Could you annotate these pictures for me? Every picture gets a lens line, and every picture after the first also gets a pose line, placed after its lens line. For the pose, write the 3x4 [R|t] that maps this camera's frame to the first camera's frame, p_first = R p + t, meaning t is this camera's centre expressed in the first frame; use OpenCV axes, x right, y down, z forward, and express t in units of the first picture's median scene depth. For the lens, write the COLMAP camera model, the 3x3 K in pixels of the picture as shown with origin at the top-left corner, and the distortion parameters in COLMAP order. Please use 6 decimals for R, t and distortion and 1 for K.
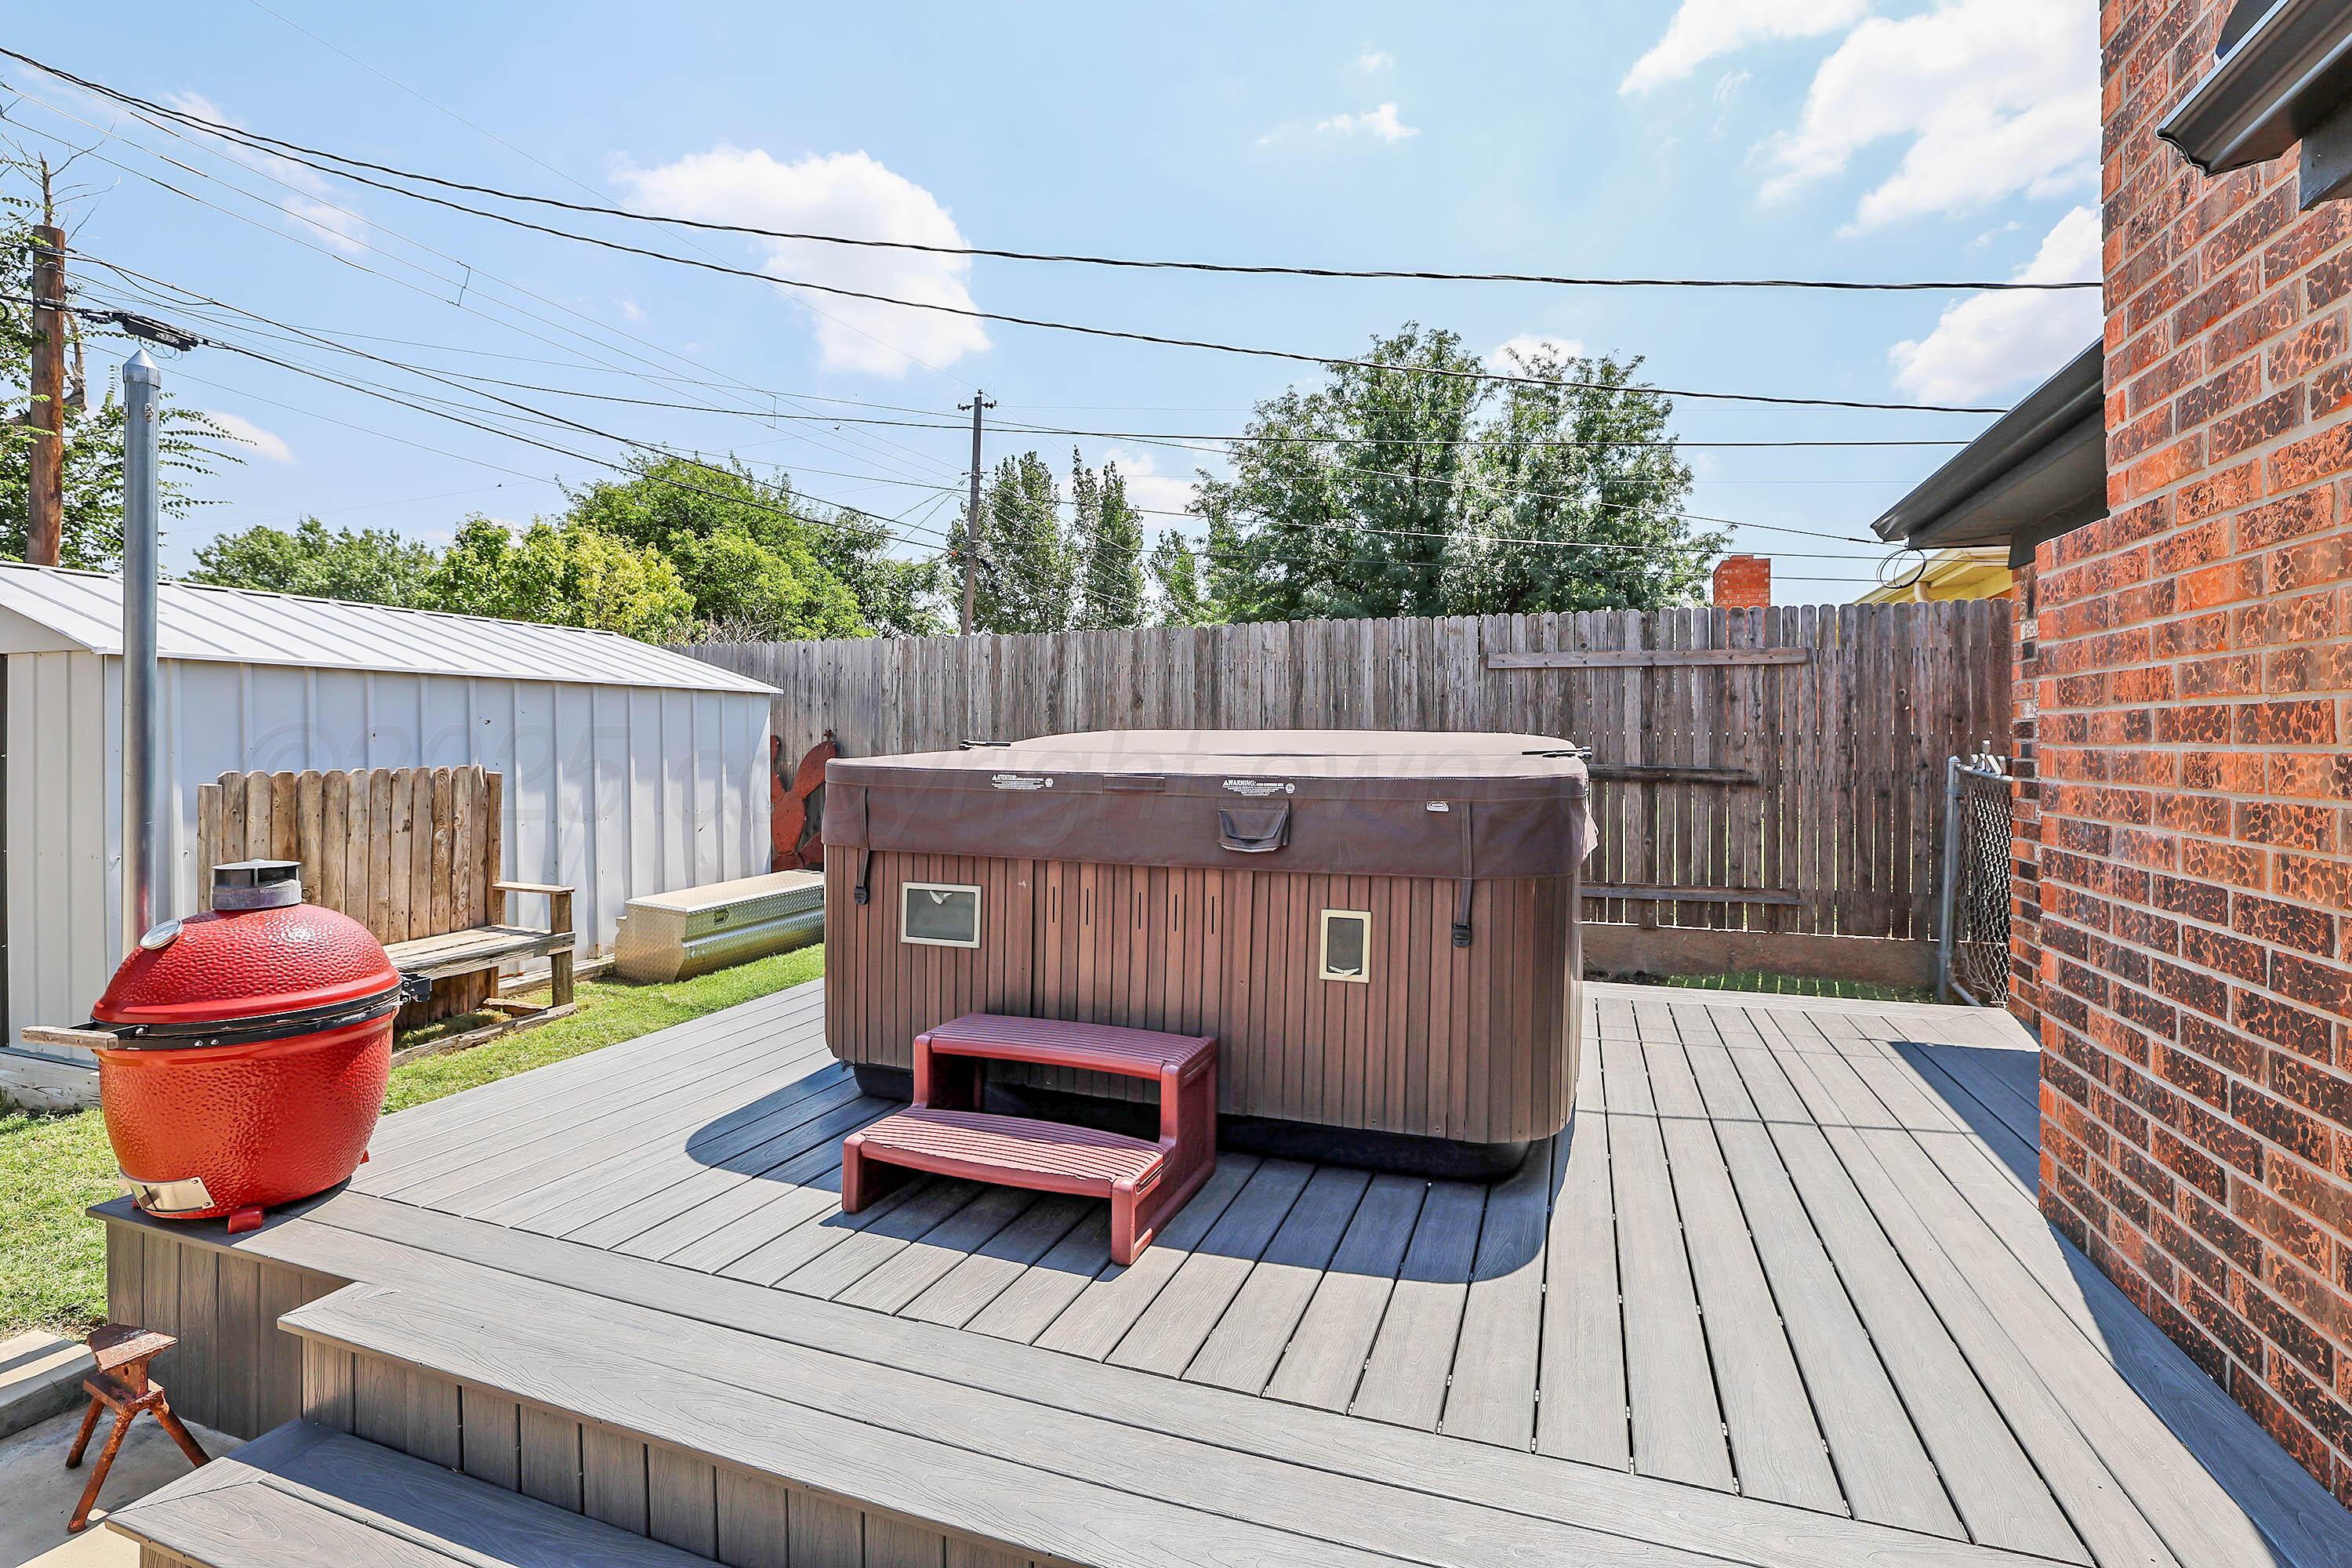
lens RADIAL K [[1068.7, 0, 1176.0], [0, 1068.7, 784.0], [0, 0, 1]] dist [-0.041680, 0.000103]
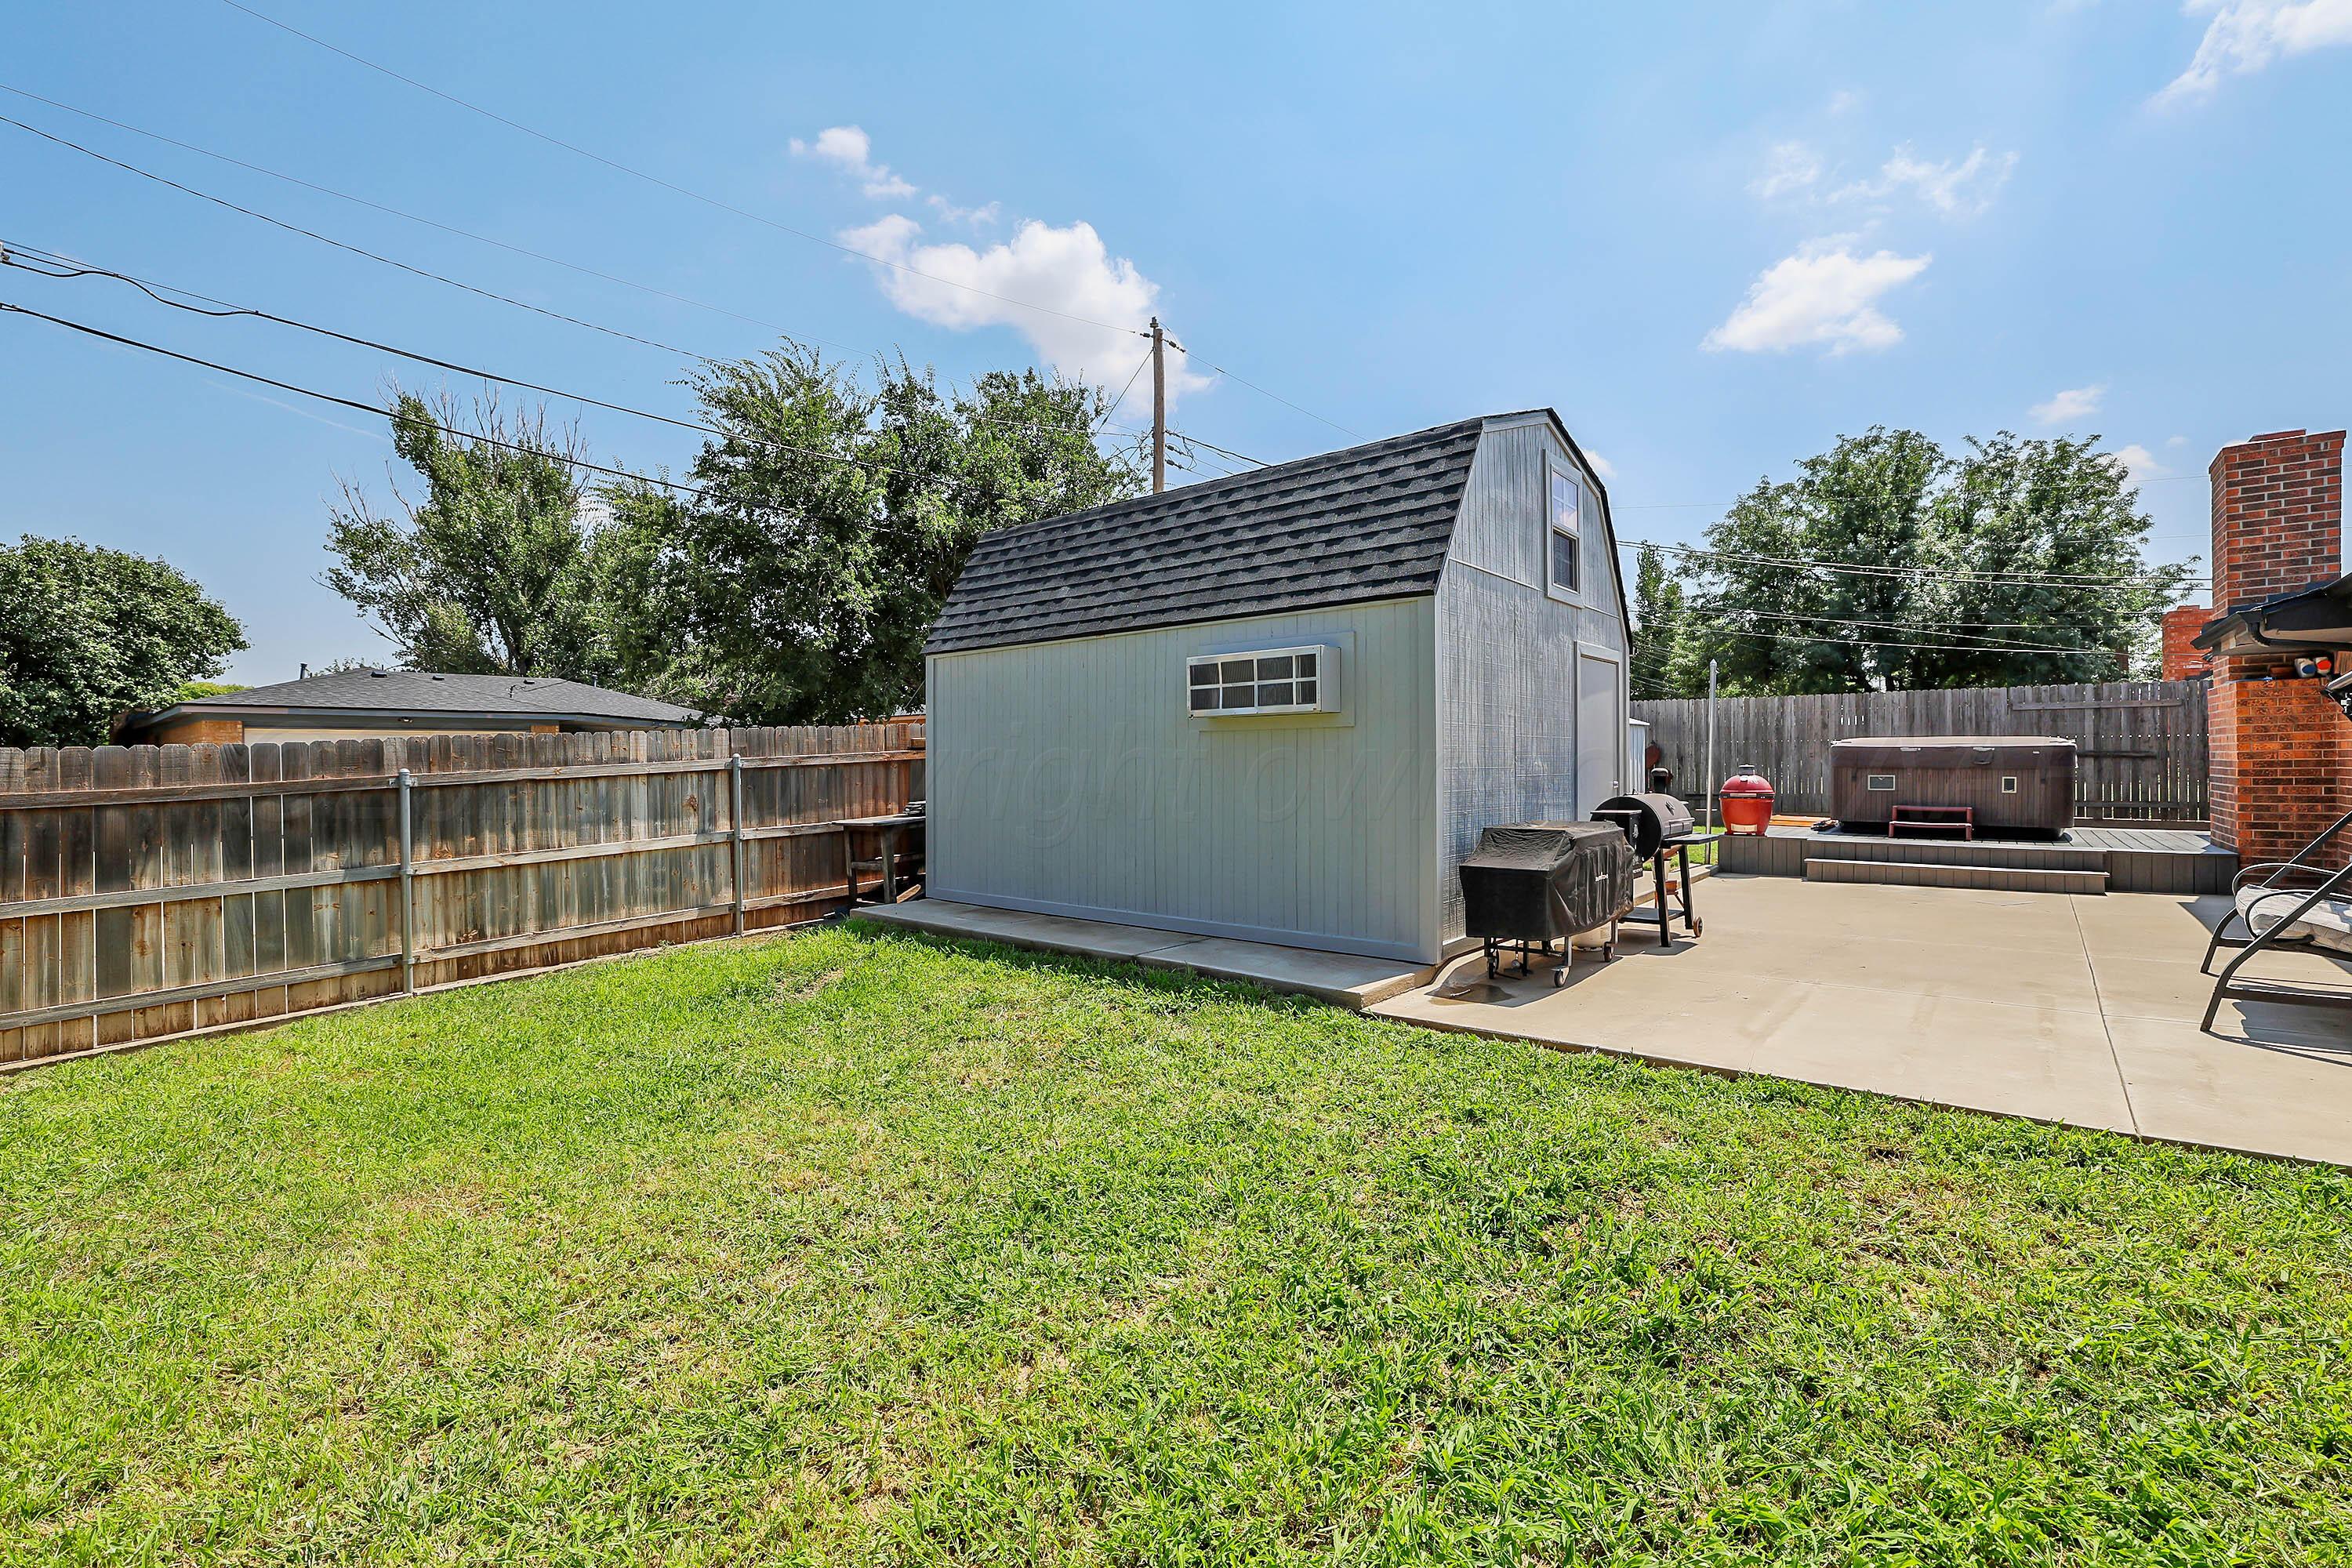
lens RADIAL K [[1027.1, 0, 1176.0], [0, 1027.1, 784.0], [0, 0, 1]] dist [0.001126, 0.000613]
pose [[0.950215, 0.000246, -0.311596, -0.212856], [-0.004425, 0.999910, -0.012704, 0.025889], [0.311565, 0.013450, 0.950130, -0.488111]]
